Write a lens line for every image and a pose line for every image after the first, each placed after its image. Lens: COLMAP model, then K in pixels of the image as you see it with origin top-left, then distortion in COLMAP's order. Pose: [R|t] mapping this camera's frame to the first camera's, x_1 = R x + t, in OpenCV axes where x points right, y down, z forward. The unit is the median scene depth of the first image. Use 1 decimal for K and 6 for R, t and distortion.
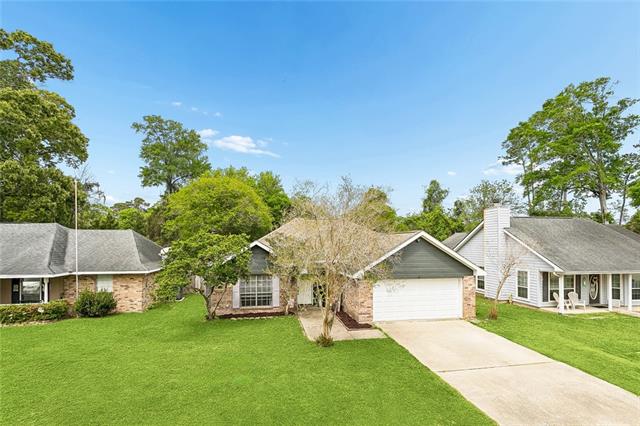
lens RADIAL K [[305.8, 0, 320.0], [0, 305.8, 213.0], [0, 0, 1]] dist [0.002674, 0.000154]
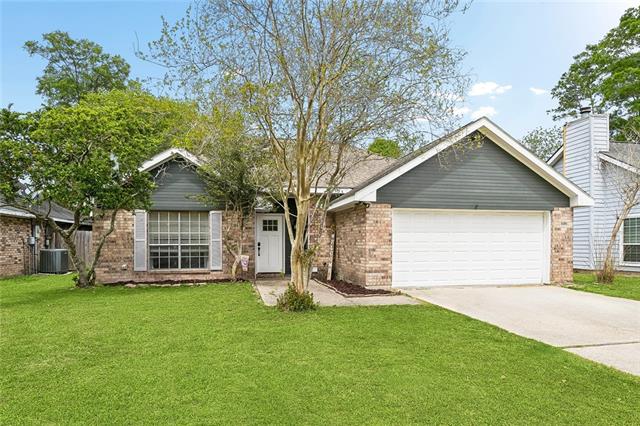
lens RADIAL K [[393.0, 0, 320.0], [0, 393.0, 213.0], [0, 0, 1]] dist [-0.001088, 0.003824]
pose [[0.999515, -0.004429, 0.030820, 0.023692], [0.003905, 0.999847, 0.017049, 0.194102], [-0.030891, -0.016921, 0.999380, 0.287963]]
